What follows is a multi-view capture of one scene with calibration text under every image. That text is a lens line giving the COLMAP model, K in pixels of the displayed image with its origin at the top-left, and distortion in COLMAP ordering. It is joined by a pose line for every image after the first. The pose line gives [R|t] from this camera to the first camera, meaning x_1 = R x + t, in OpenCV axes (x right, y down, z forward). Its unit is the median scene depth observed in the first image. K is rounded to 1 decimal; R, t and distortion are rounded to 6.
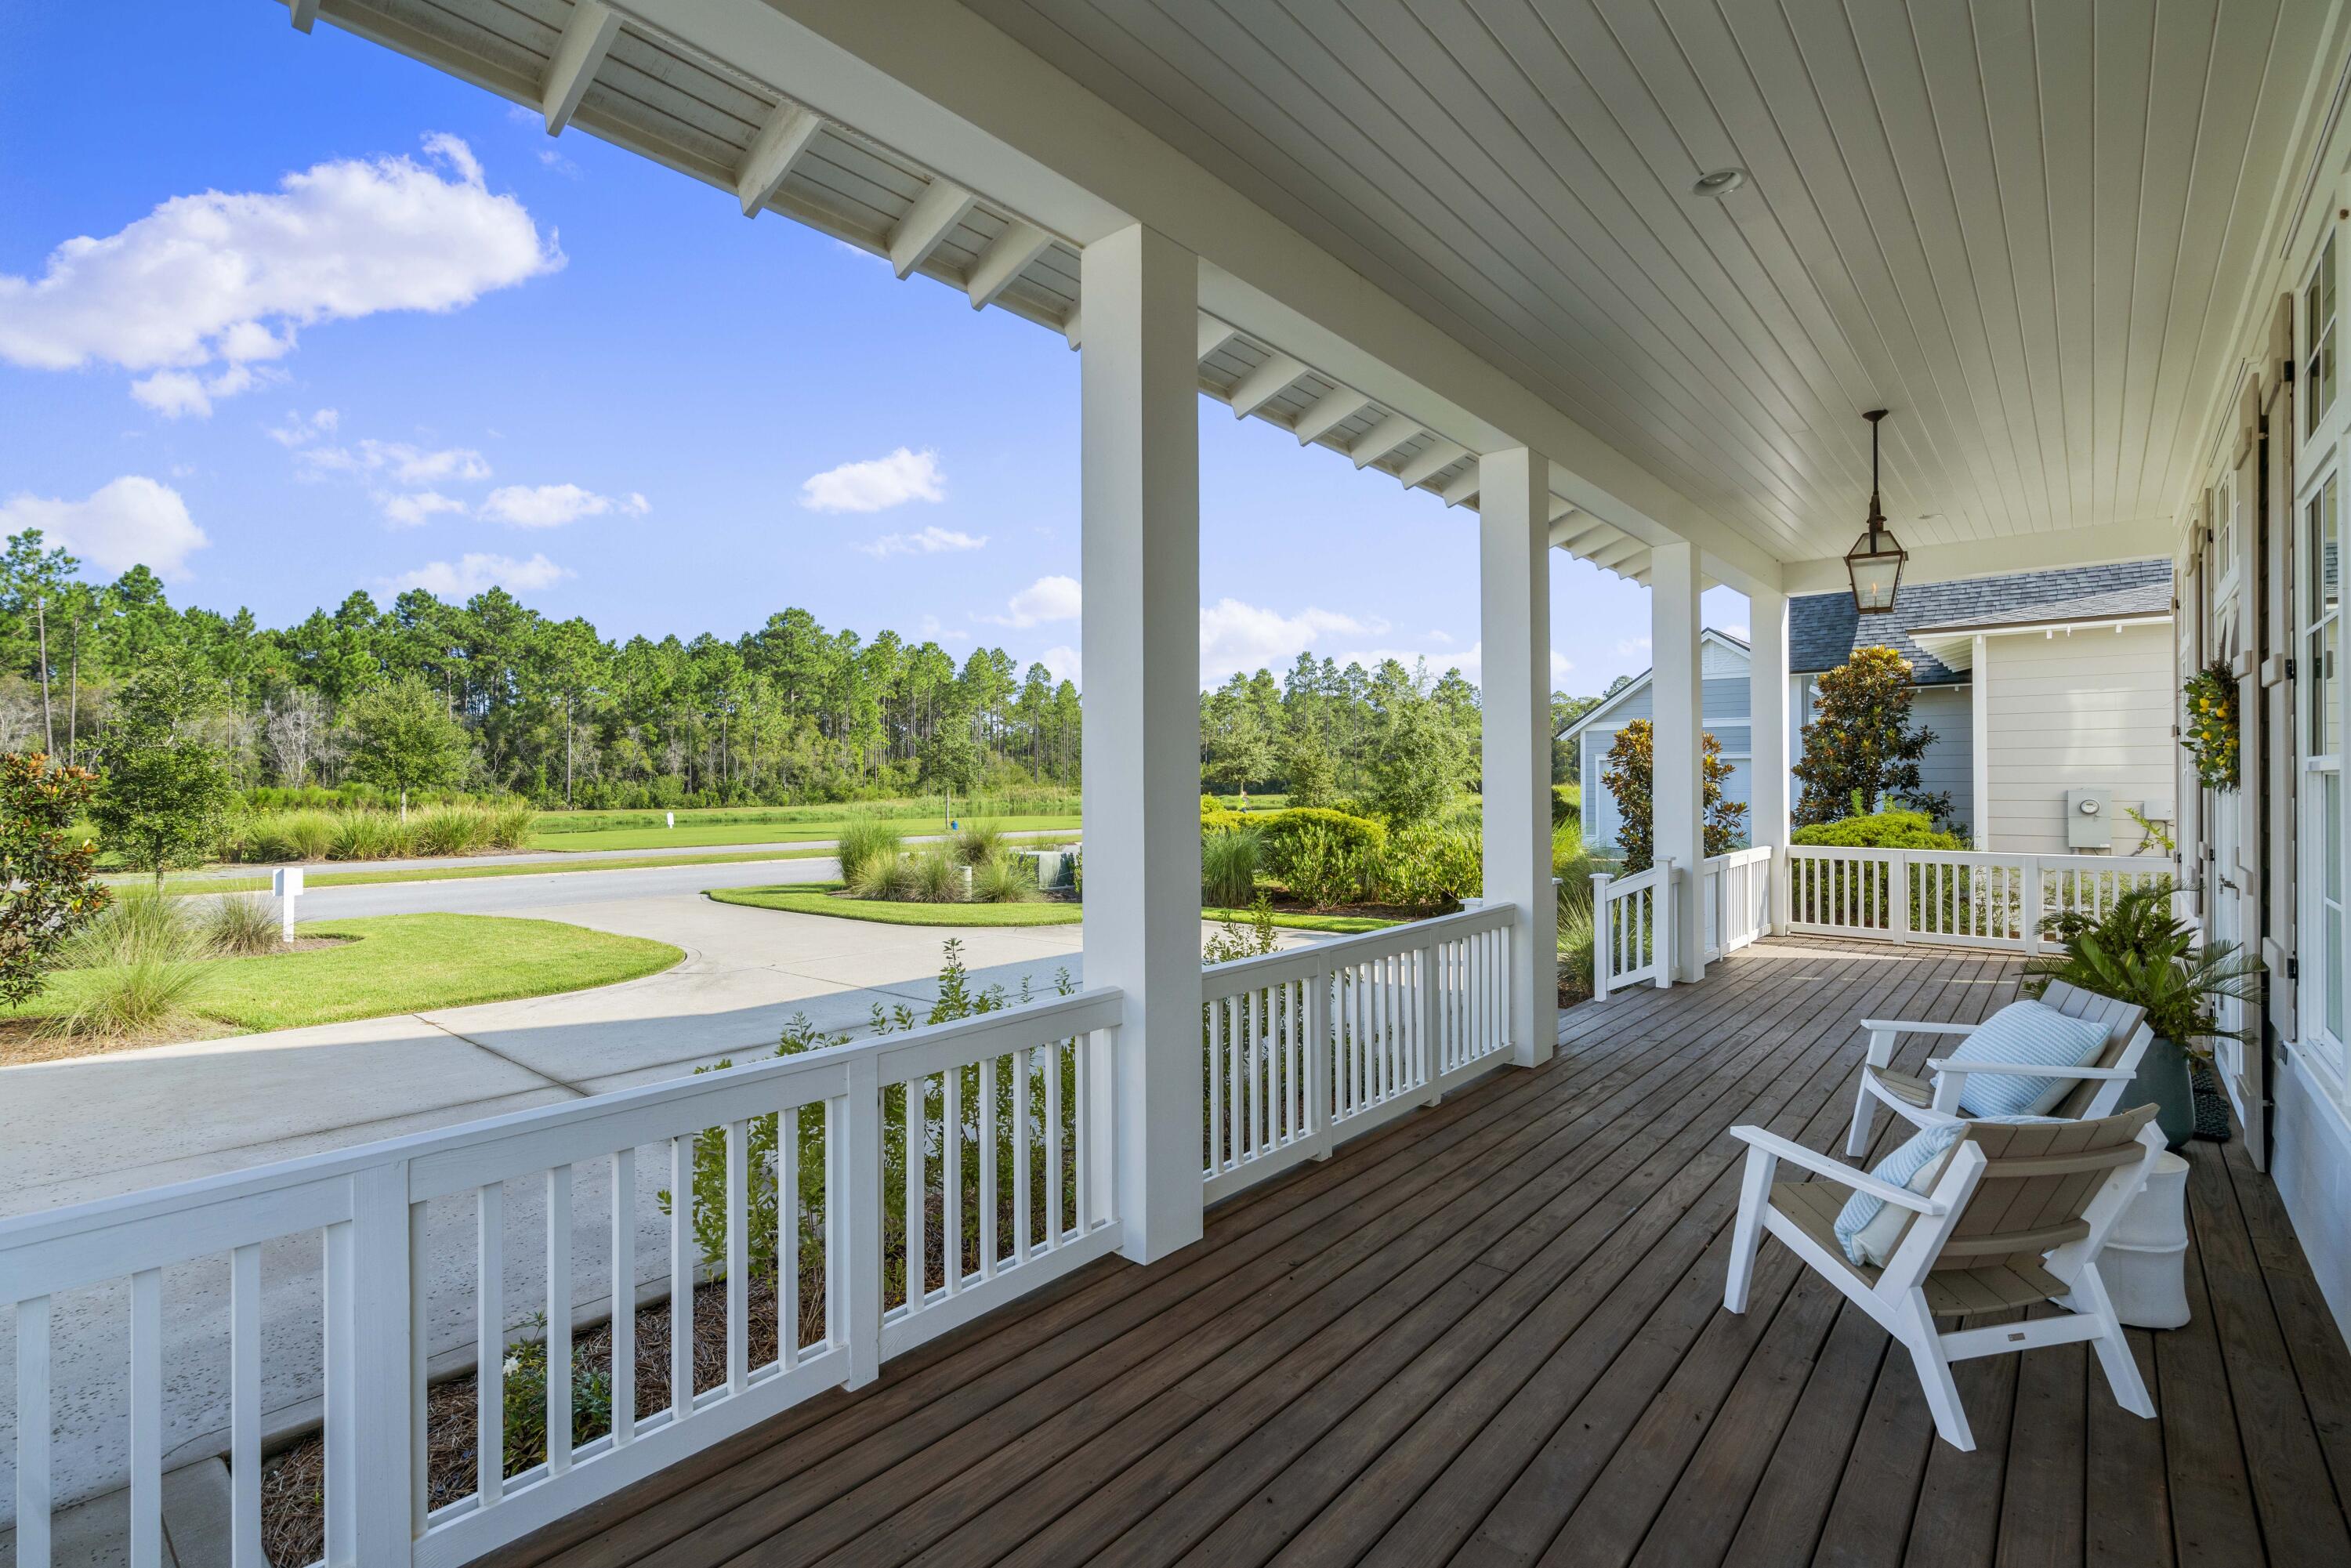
lens RADIAL K [[1062.5, 0, 1155.5], [0, 1062.5, 793.2], [0, 0, 1]] dist [0.001487, 0.000141]
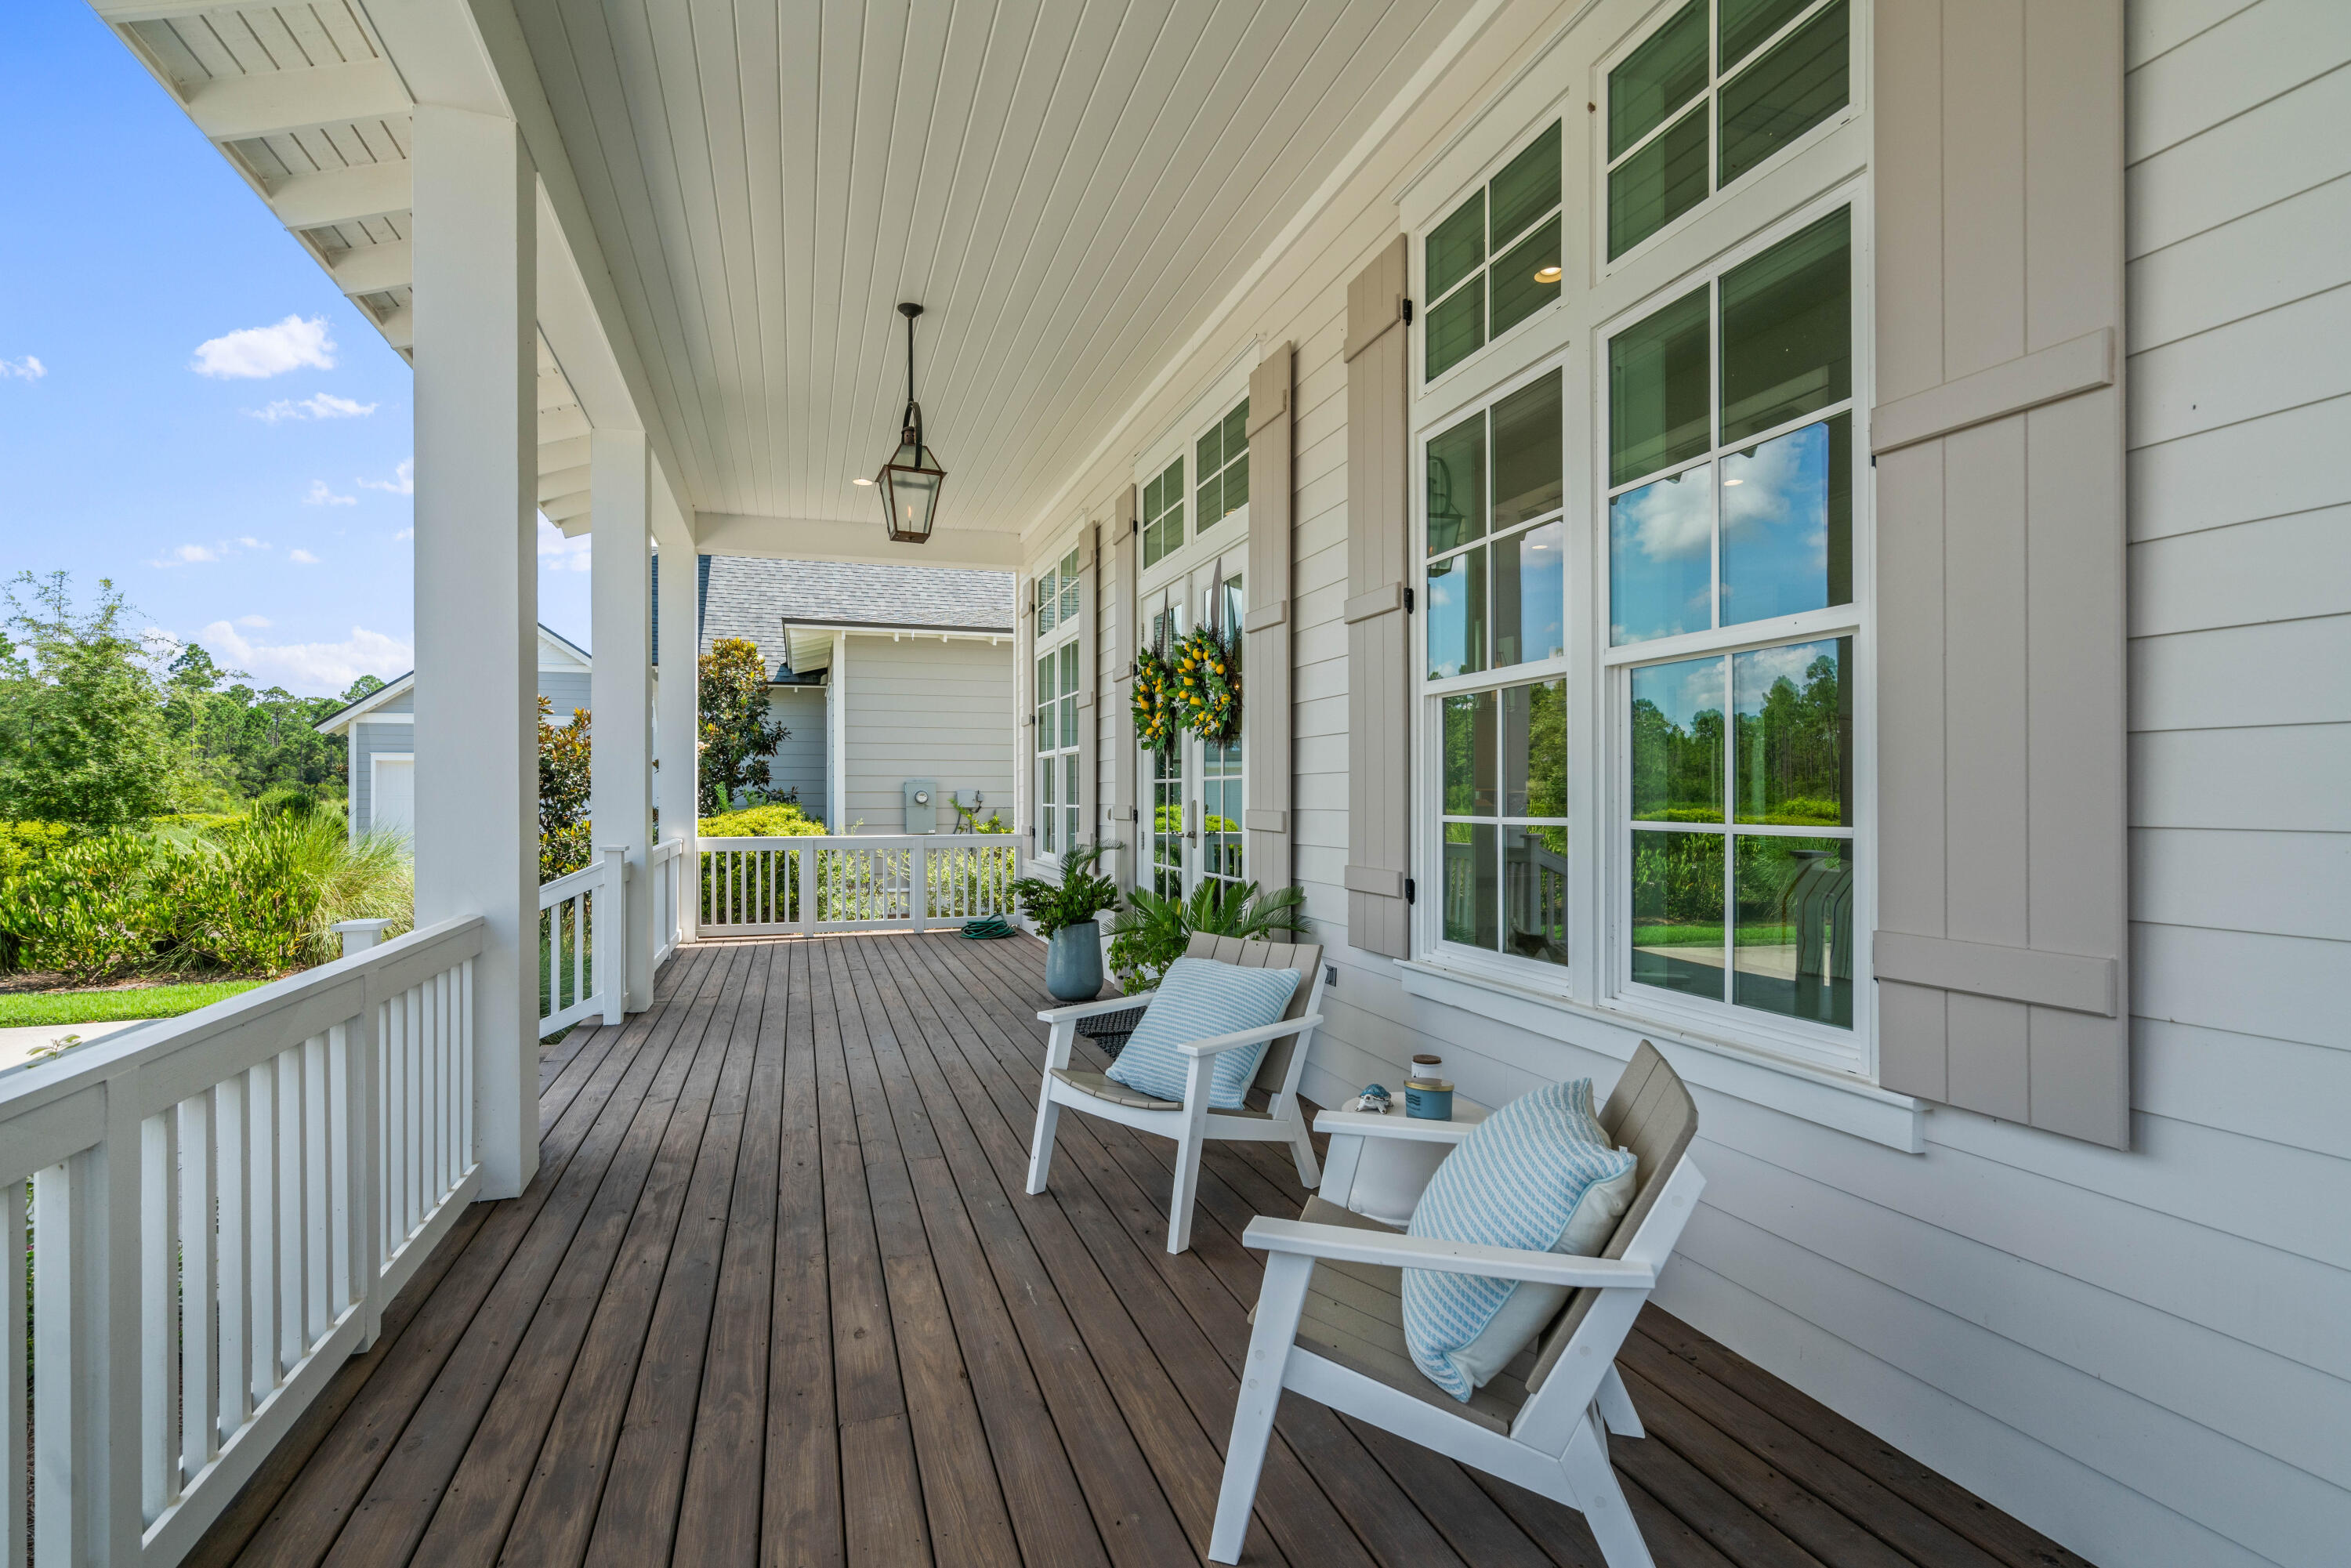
lens RADIAL K [[1113.9, 0, 1167.2], [0, 1113.9, 792.4], [0, 0, 1]] dist [-0.000296, 0.000146]
pose [[0.513236, 0.002262, 0.858245, 0.013288], [0.010689, 0.999902, -0.009027, 0.048005], [-0.858181, 0.013807, 0.513161, 0.398569]]
